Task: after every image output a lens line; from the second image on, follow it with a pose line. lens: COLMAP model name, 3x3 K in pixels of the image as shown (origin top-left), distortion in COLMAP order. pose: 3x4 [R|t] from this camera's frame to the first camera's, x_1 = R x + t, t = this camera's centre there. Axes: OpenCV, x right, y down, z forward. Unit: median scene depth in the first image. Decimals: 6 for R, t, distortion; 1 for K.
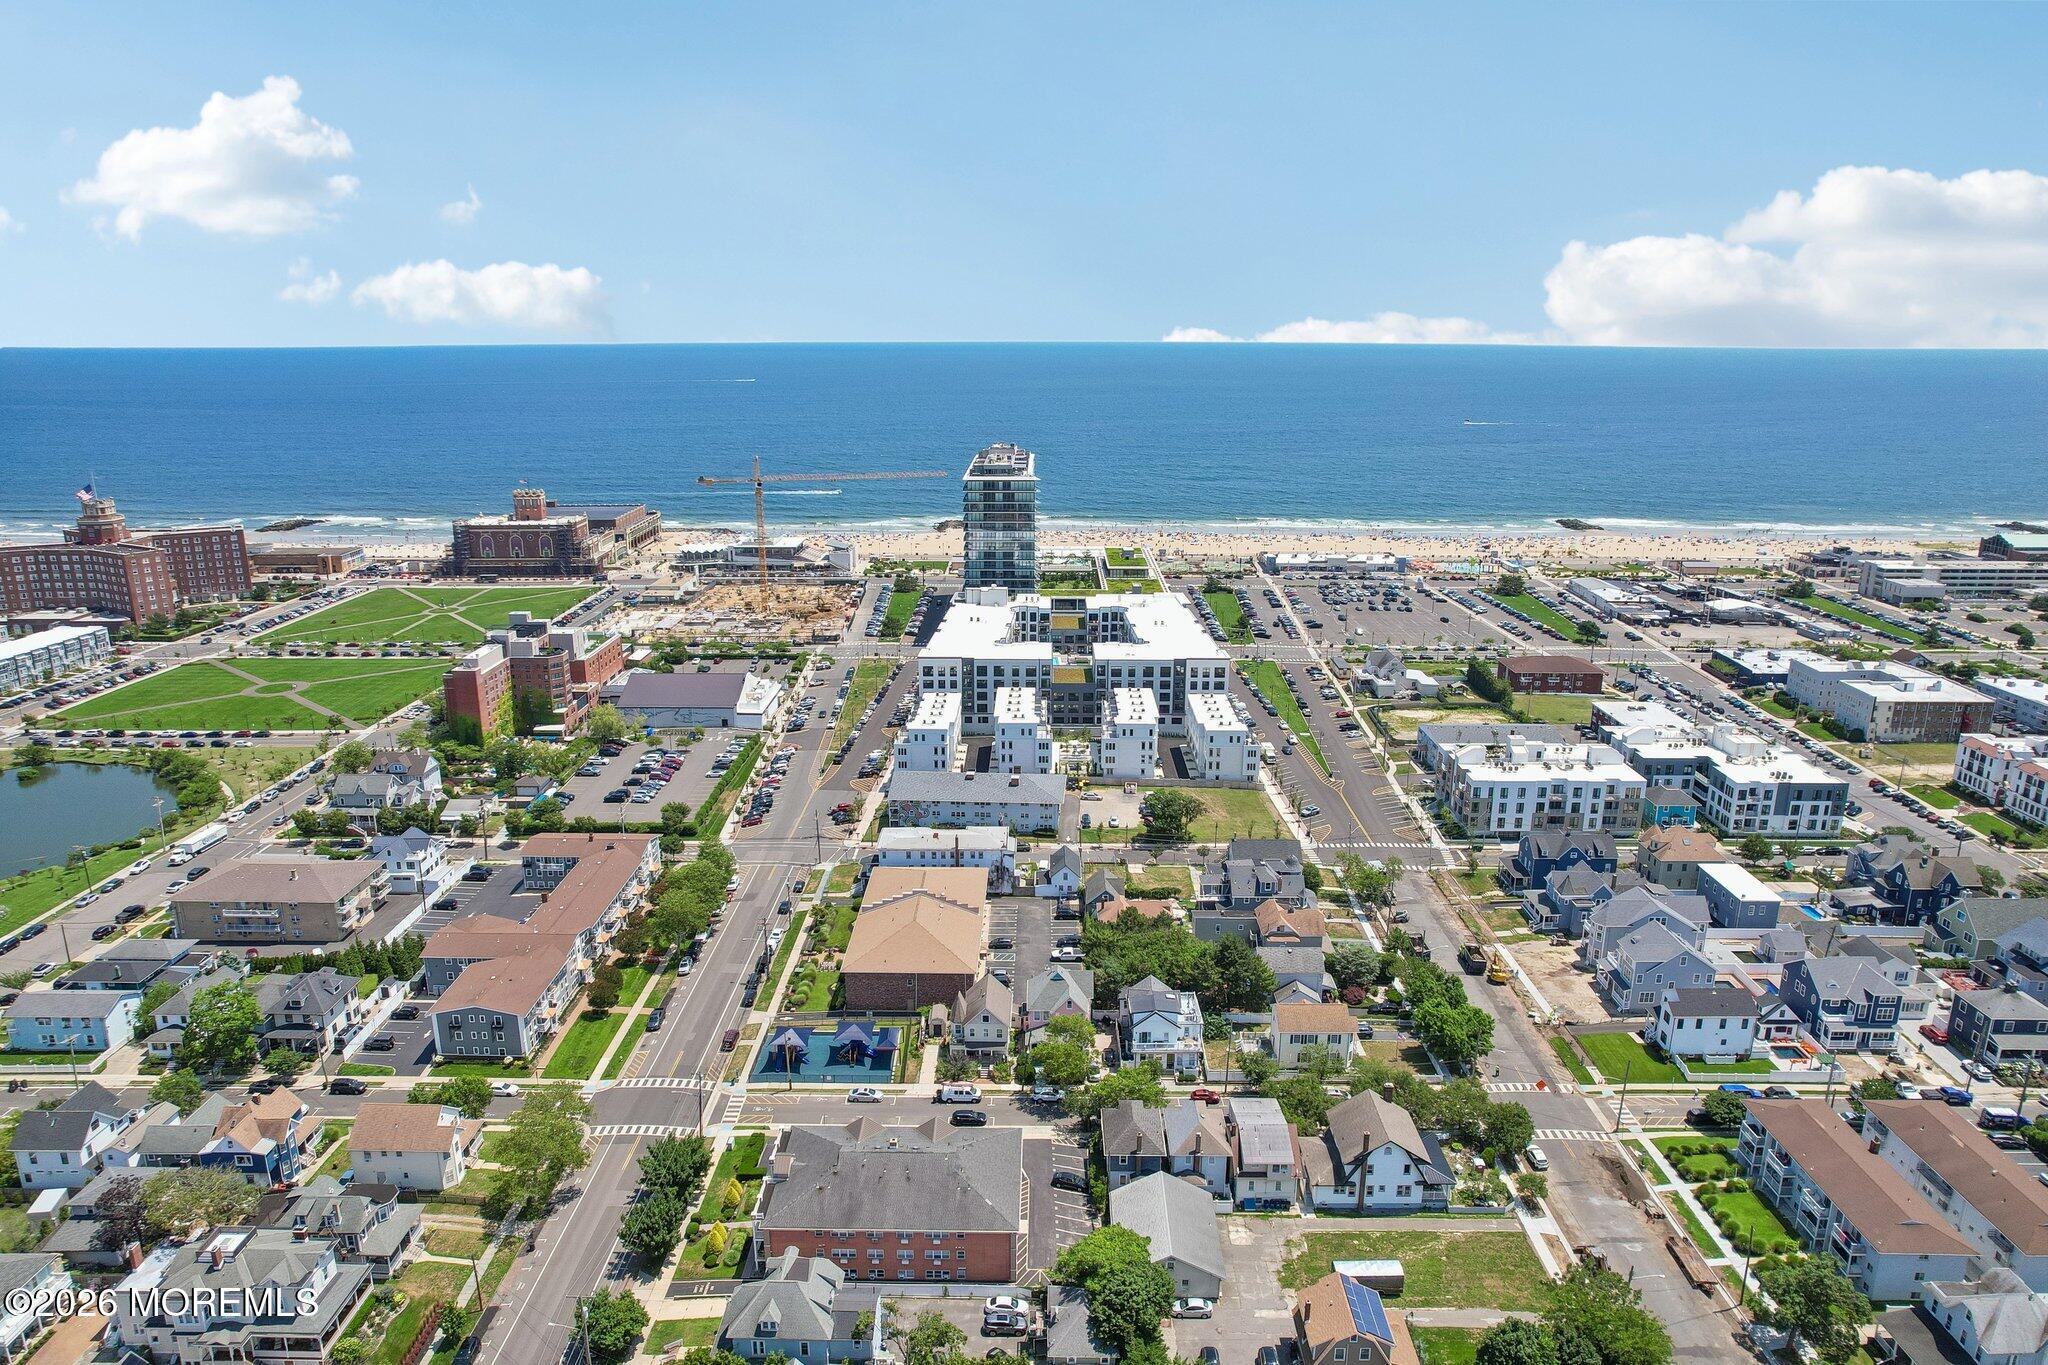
lens RADIAL K [[1257.3, 0, 1029.8], [0, 1257.3, 800.9], [0, 0, 1]] dist [-0.060231, 0.047868]
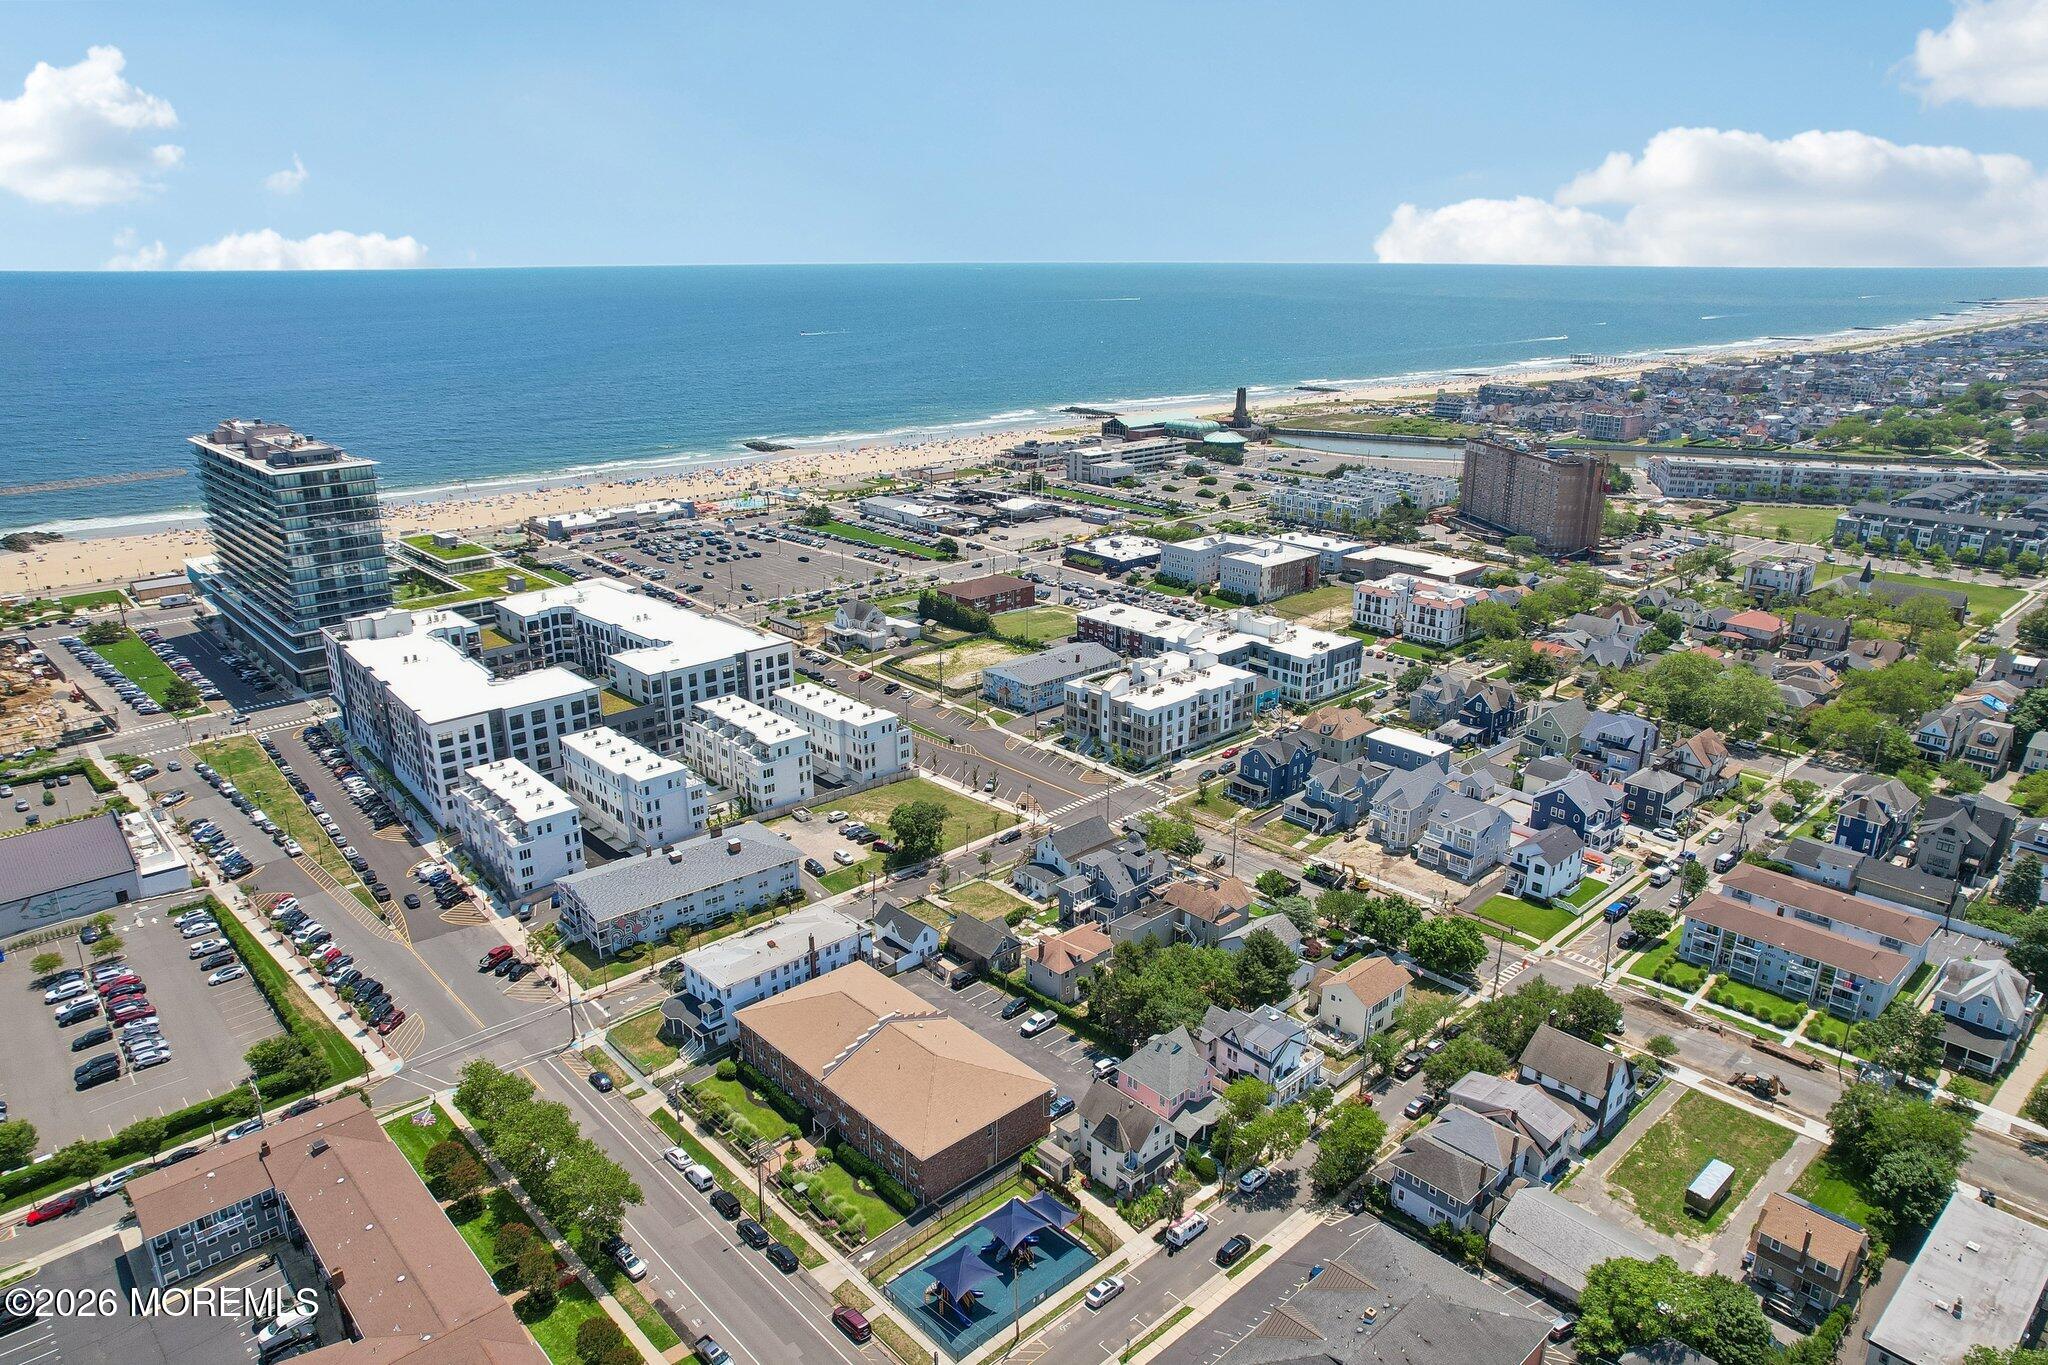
lens RADIAL K [[1310.5, 0, 1024.0], [0, 1310.5, 682.5], [0, 0, 1]] dist [-0.066937, 0.057023]
pose [[0.727286, -0.213711, 0.652214, -0.374804], [0.239949, 0.969492, 0.050106, -0.108100], [-0.643024, 0.120056, 0.756377, 0.248238]]
